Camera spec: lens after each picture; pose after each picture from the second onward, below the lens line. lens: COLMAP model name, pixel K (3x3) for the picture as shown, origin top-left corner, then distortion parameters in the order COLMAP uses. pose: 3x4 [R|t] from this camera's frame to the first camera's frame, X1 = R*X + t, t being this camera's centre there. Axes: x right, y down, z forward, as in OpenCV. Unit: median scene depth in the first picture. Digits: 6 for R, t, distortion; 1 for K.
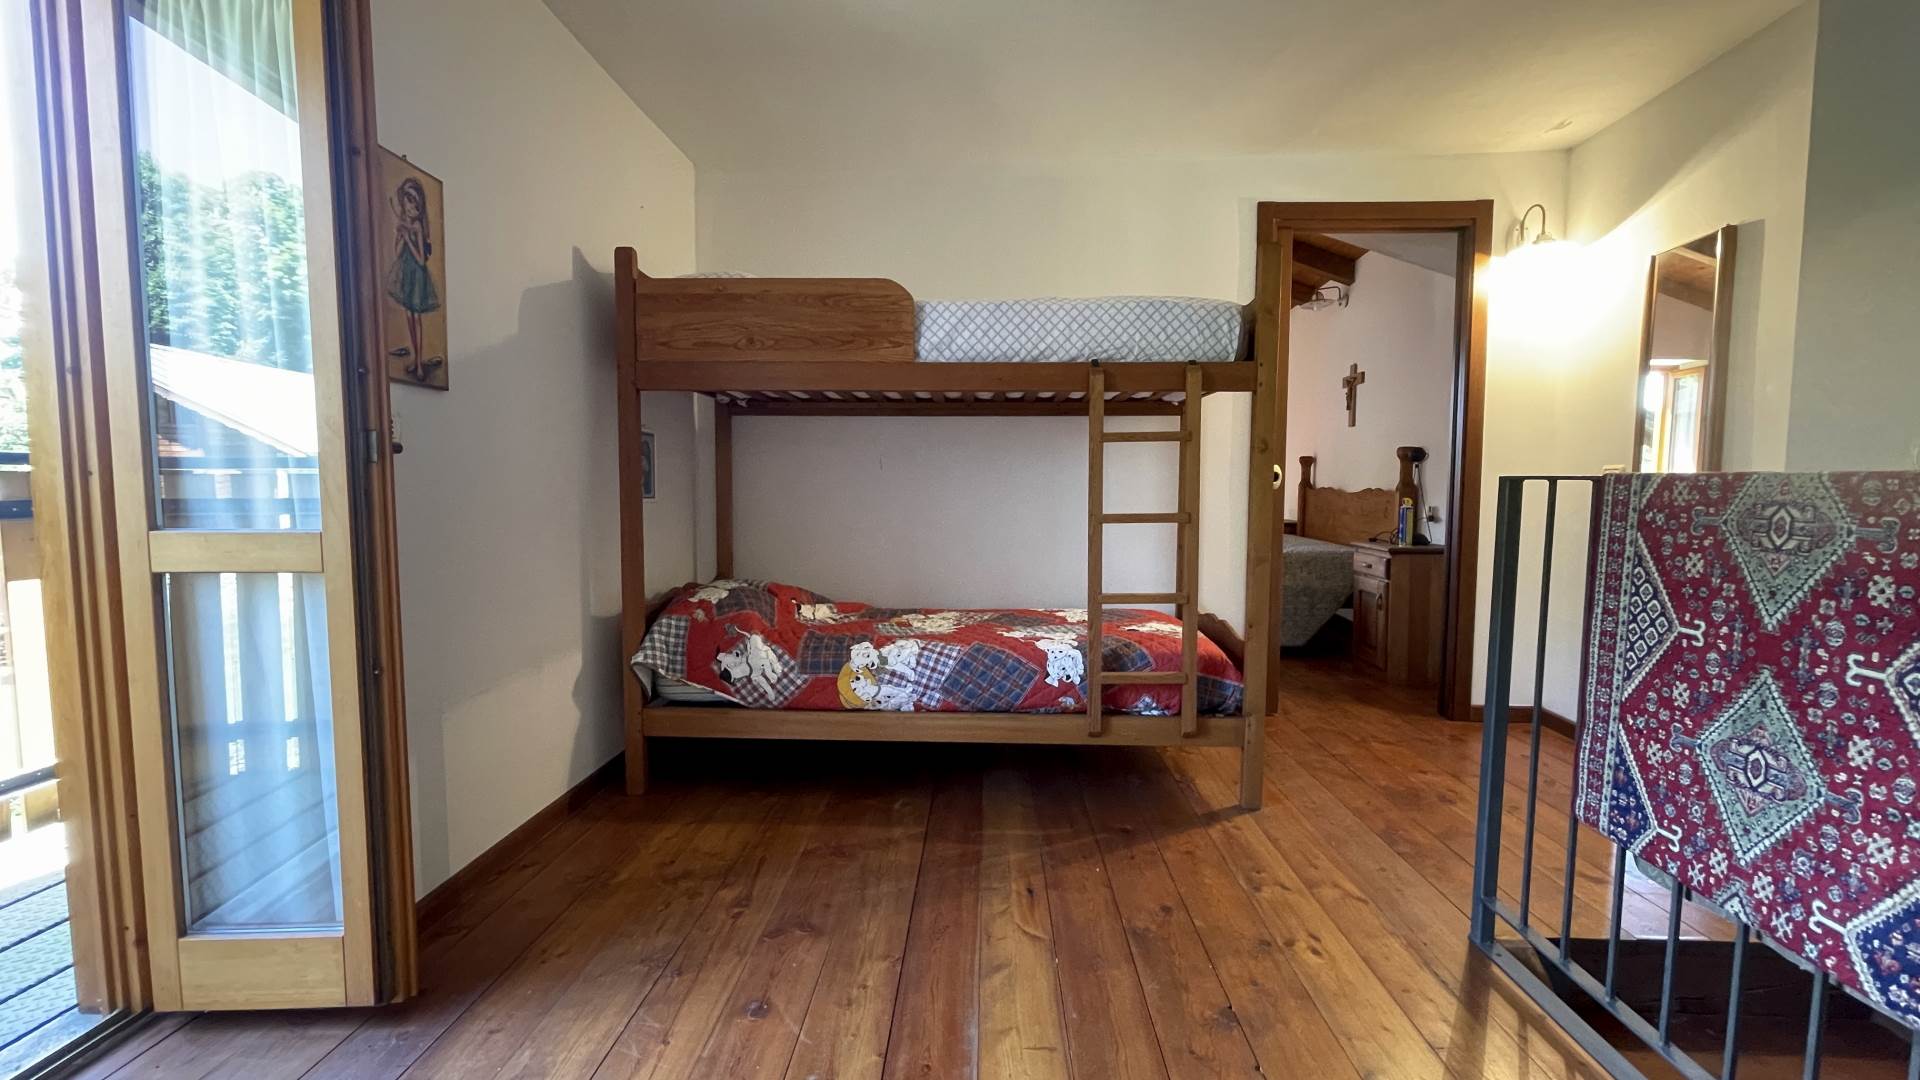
lens RADIAL K [[782.6, 0, 952.6], [0, 782.6, 536.1], [0, 0, 1]] dist [0.000025, 0.000074]
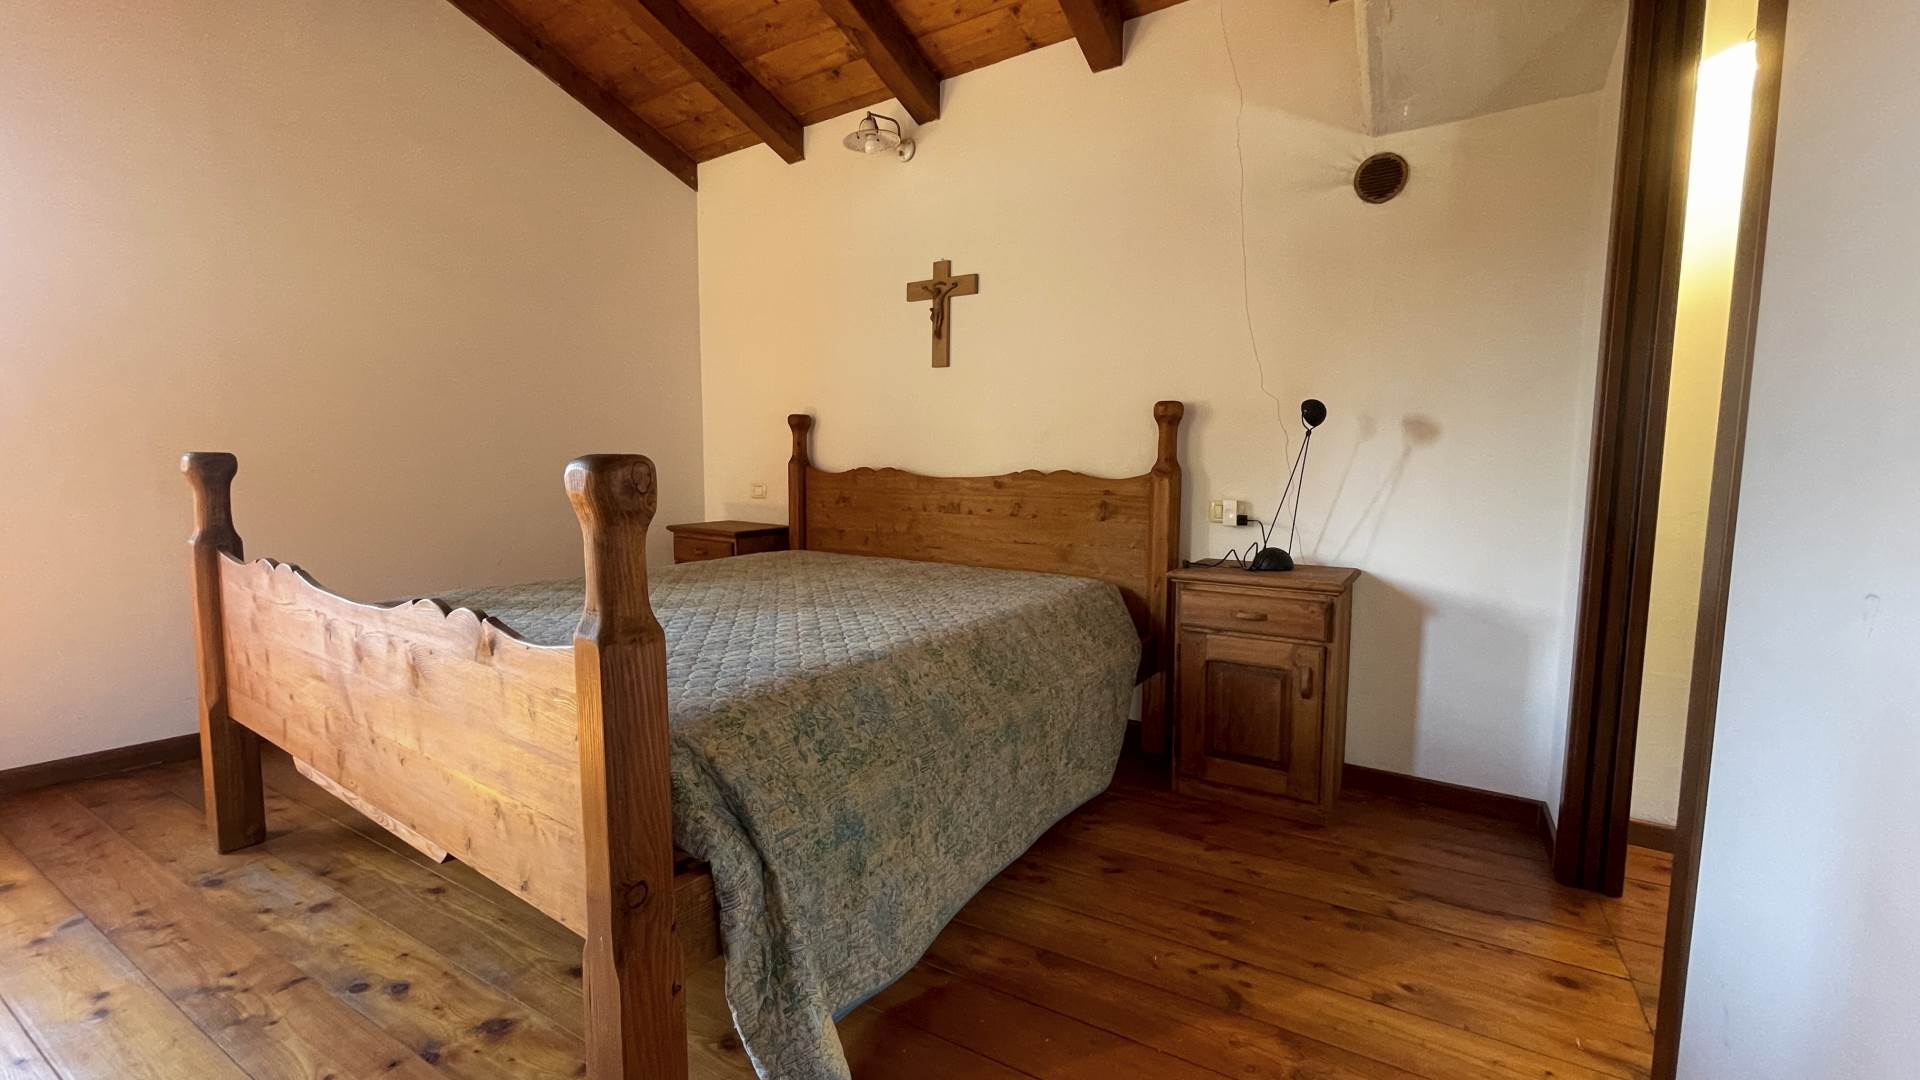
lens RADIAL K [[776.2, 0, 966.6], [0, 776.2, 537.2], [0, 0, 1]] dist [-0.001572, -0.000148]
pose [[0.452147, -0.084279, 0.887953, -0.013678], [0.051410, 0.996333, 0.068387, -0.051038], [-0.890461, 0.014729, 0.454822, 0.723007]]
